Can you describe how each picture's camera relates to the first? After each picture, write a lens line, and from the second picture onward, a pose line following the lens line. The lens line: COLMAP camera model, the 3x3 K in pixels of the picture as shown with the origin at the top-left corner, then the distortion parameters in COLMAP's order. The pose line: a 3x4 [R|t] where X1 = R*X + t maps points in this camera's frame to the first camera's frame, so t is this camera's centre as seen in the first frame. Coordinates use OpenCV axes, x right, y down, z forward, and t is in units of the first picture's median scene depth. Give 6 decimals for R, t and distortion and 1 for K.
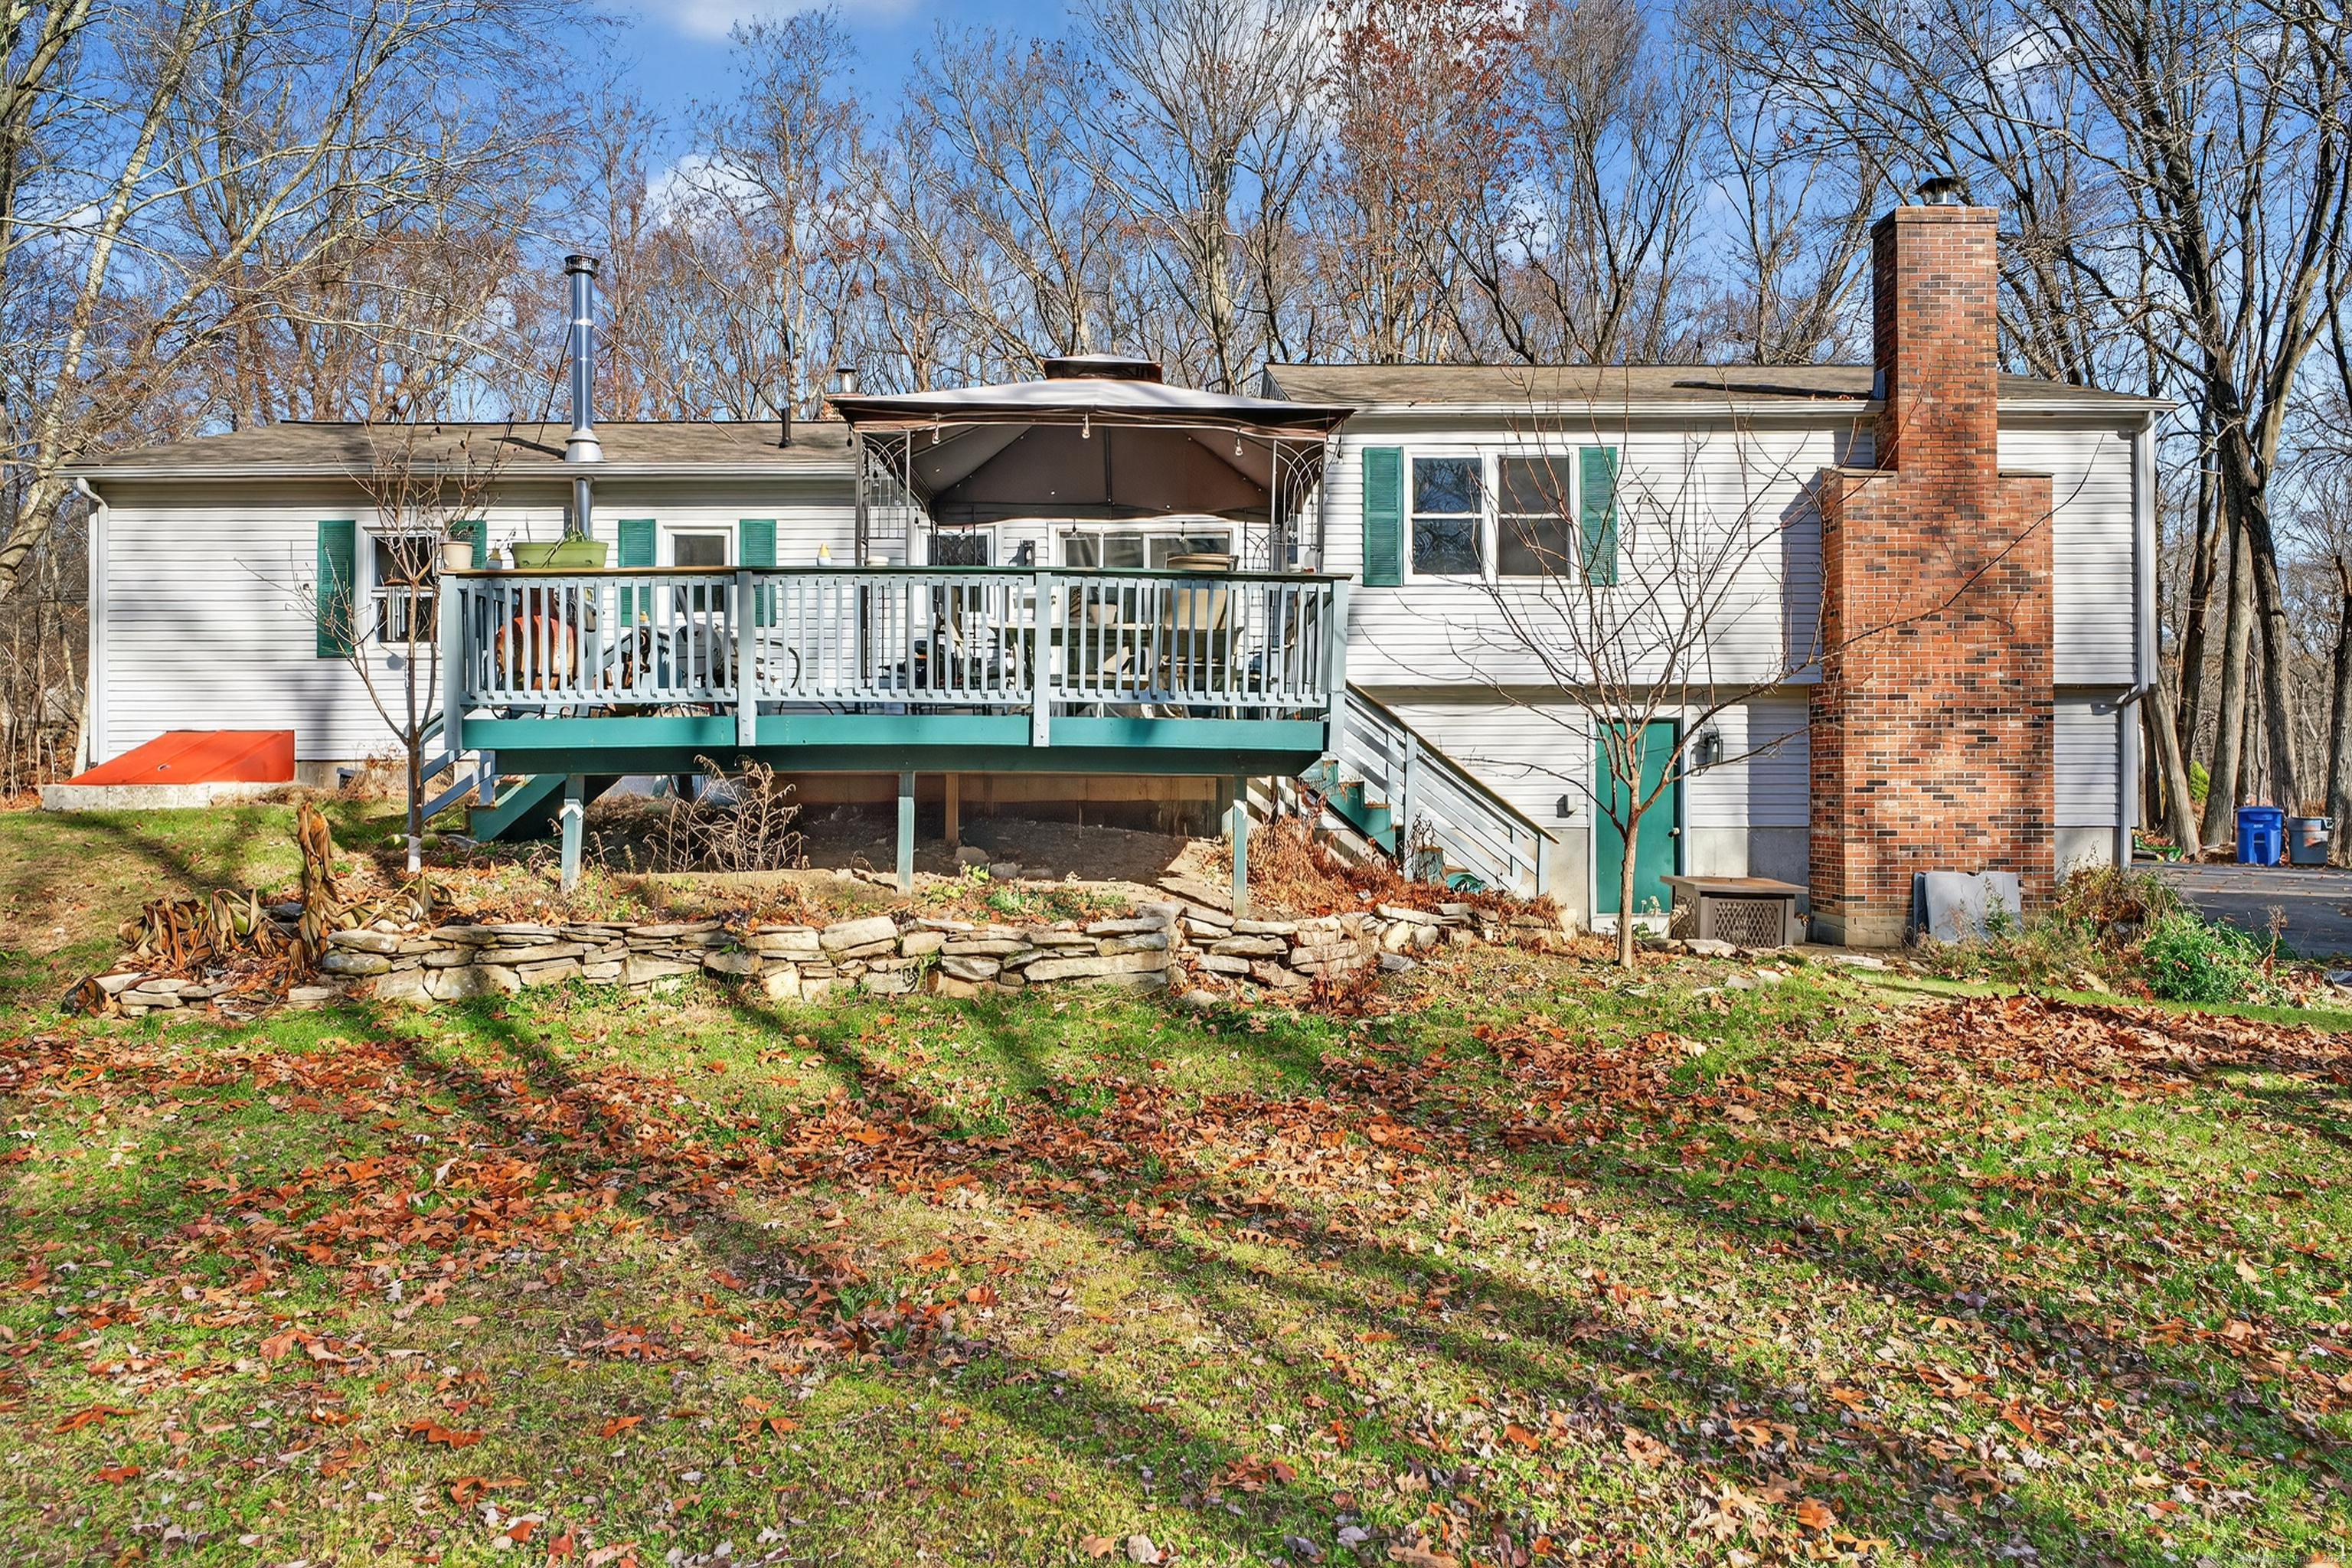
lens RADIAL K [[1587.1, 0, 1176.0], [0, 1587.1, 784.0], [0, 0, 1]] dist [0.001962, 0.000880]
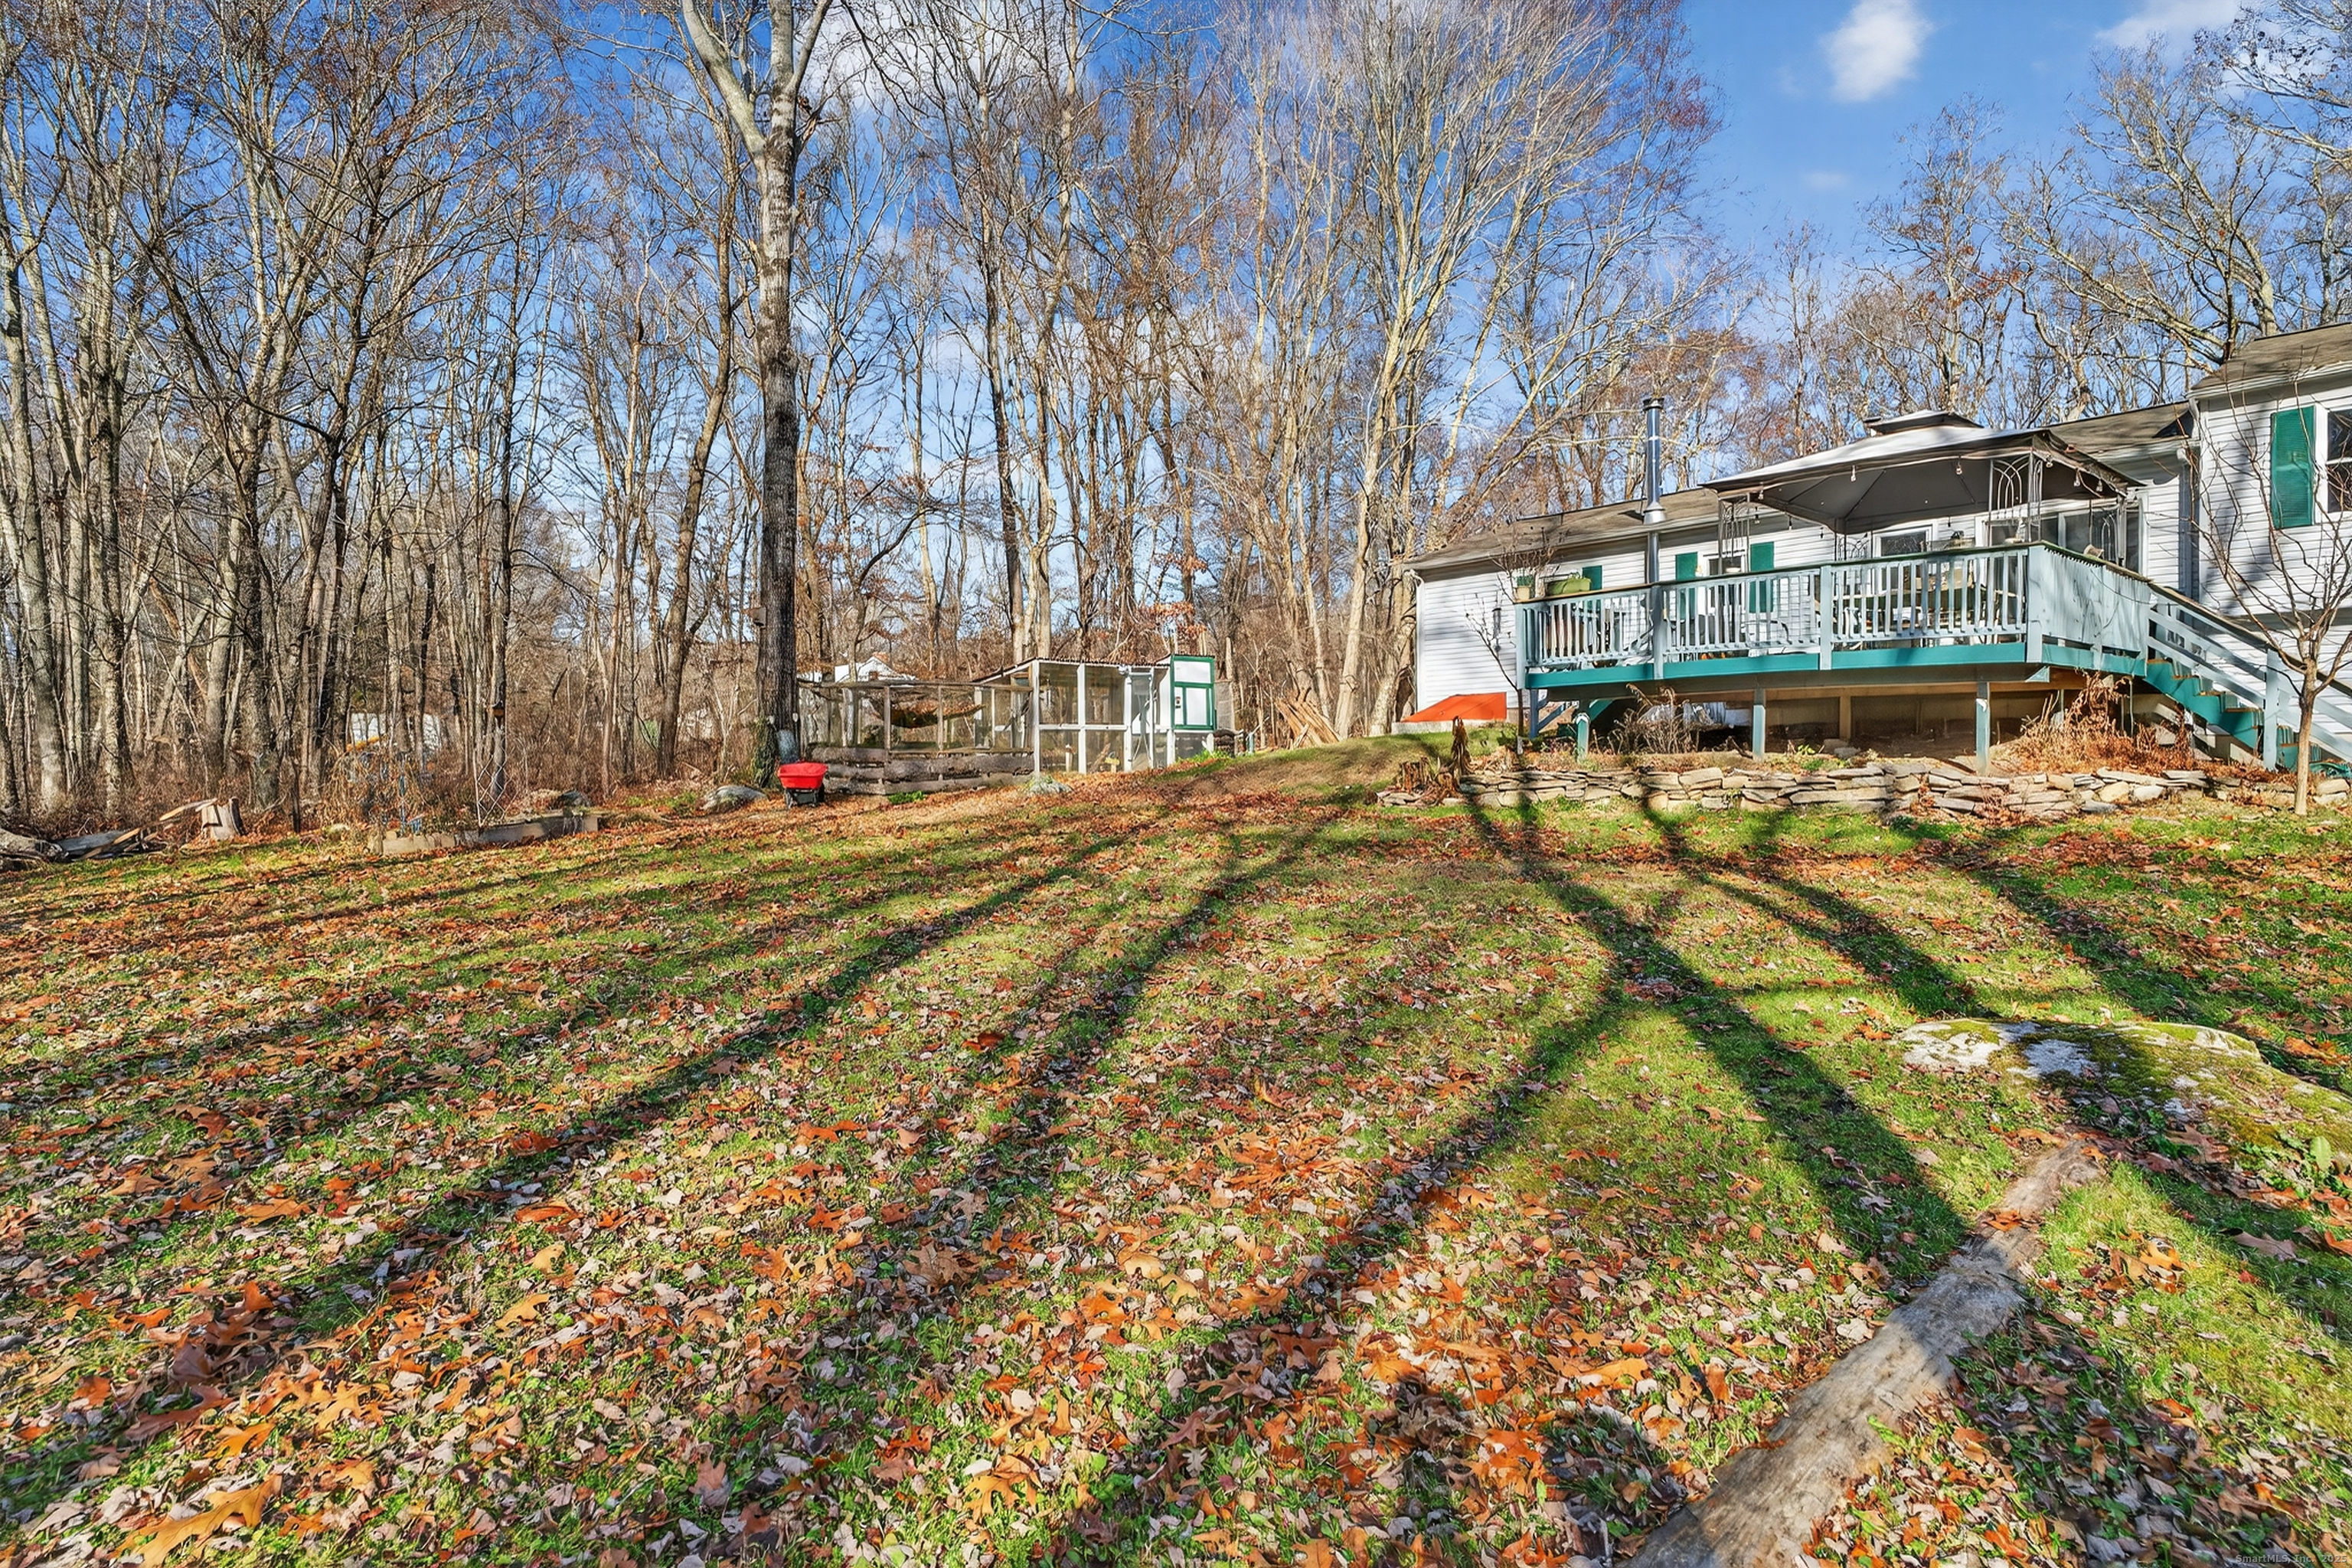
lens RADIAL K [[1045.2, 0, 1168.3], [0, 1045.2, 773.1], [0, 0, 1]] dist [-0.002212, -0.000609]
pose [[0.649663, 0.018978, -0.759985, 0.268760], [0.010370, 0.999374, 0.033820, 0.035815], [0.760152, -0.029853, 0.649060, -0.217900]]
